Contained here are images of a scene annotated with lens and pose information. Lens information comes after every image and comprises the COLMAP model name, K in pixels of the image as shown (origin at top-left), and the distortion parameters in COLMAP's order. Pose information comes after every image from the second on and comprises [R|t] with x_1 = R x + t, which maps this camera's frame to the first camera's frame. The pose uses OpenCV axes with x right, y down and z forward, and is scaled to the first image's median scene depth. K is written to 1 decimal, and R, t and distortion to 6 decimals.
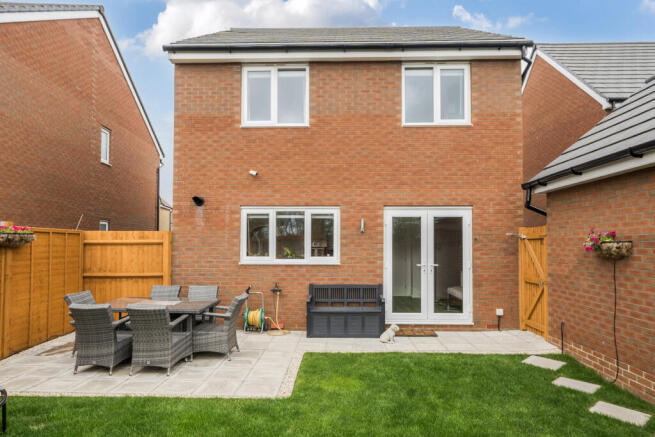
lens RADIAL K [[410.2, 0, 329.6], [0, 410.2, 234.2], [0, 0, 1]] dist [-0.001249, -0.000649]
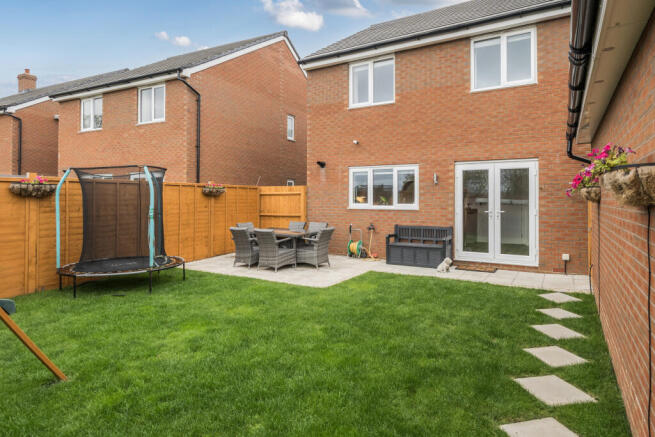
lens RADIAL K [[381.0, 0, 338.2], [0, 381.0, 195.8], [0, 0, 1]] dist [0.000136, -0.000491]
pose [[0.875068, -0.004248, -0.483980, 0.373119], [0.011957, 0.999846, 0.012843, 0.012552], [0.483851, -0.017025, 0.874985, -0.139683]]
